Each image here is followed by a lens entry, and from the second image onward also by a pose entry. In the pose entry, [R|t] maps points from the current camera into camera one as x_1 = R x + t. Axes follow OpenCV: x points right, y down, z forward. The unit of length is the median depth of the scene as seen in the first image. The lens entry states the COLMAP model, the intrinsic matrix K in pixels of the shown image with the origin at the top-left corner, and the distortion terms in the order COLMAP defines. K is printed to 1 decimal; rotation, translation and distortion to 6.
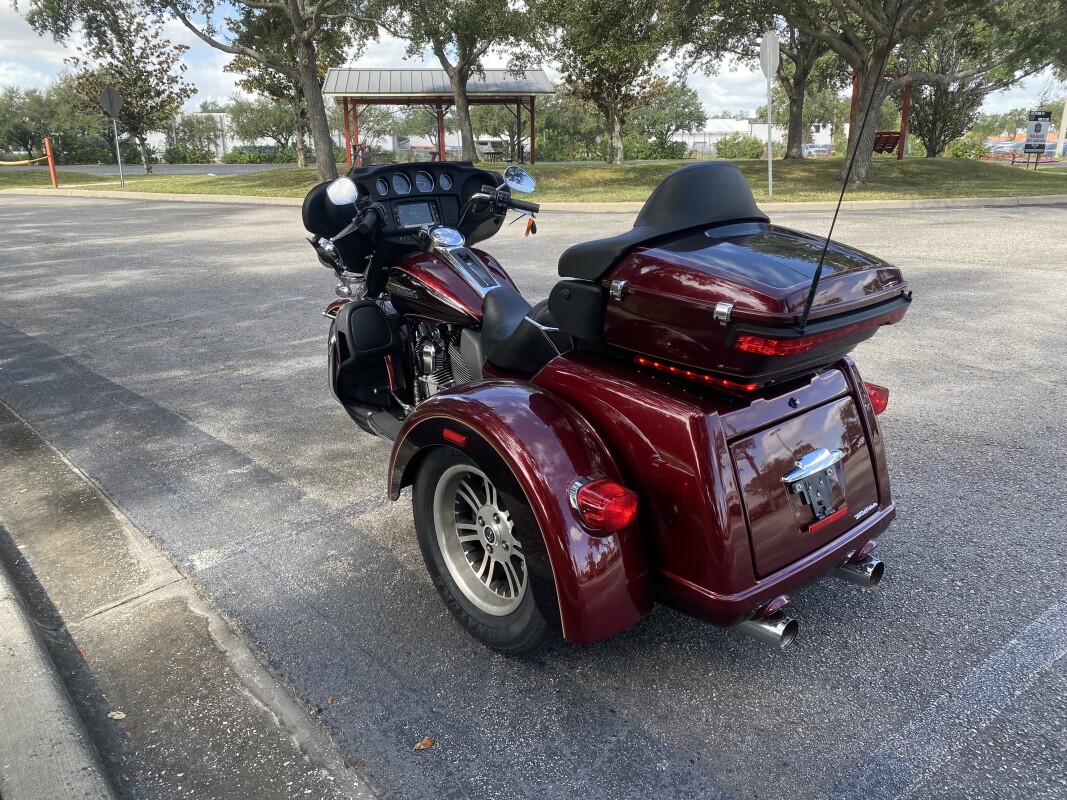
lens RADIAL K [[811.9, 0, 516.9], [0, 811.9, 400.5], [0, 0, 1]] dist [0.008269, -0.006550]
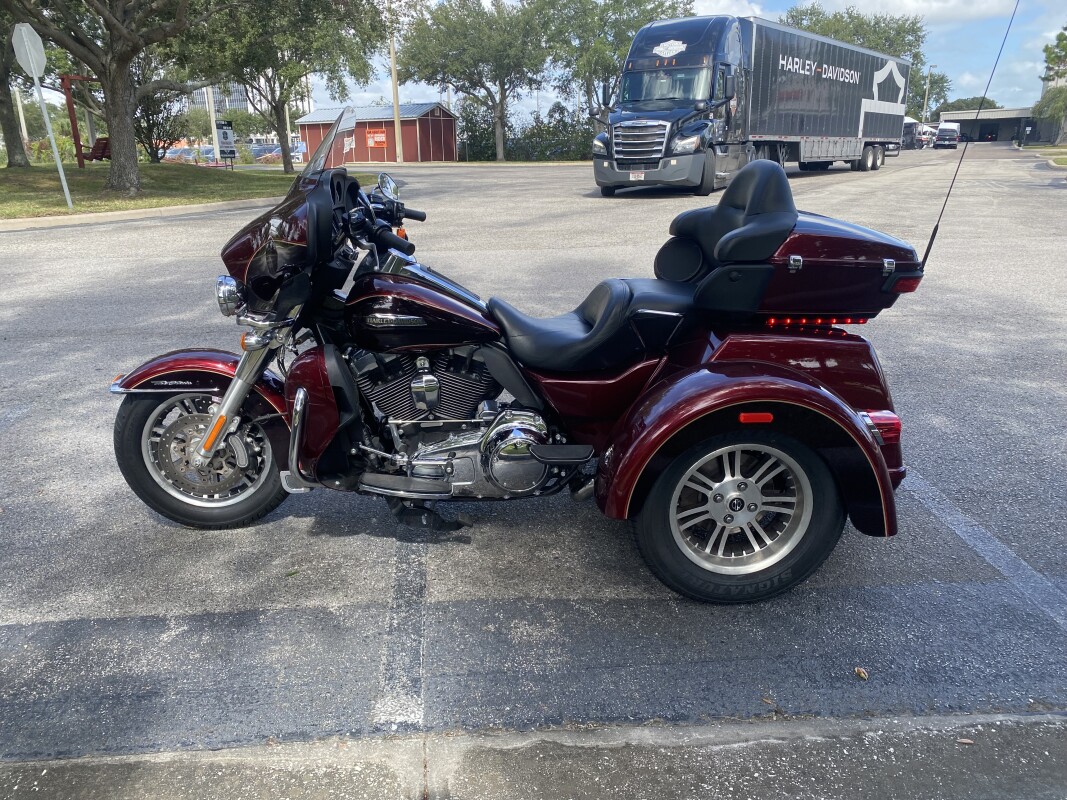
lens RADIAL K [[811.9, 0, 516.9], [0, 811.9, 400.5], [0, 0, 1]] dist [0.008269, -0.006550]
pose [[0.595548, -0.241969, 0.766012, -0.814012], [0.247114, 0.962502, 0.111913, -0.132859], [-0.764367, 0.122643, 0.633010, 0.412528]]
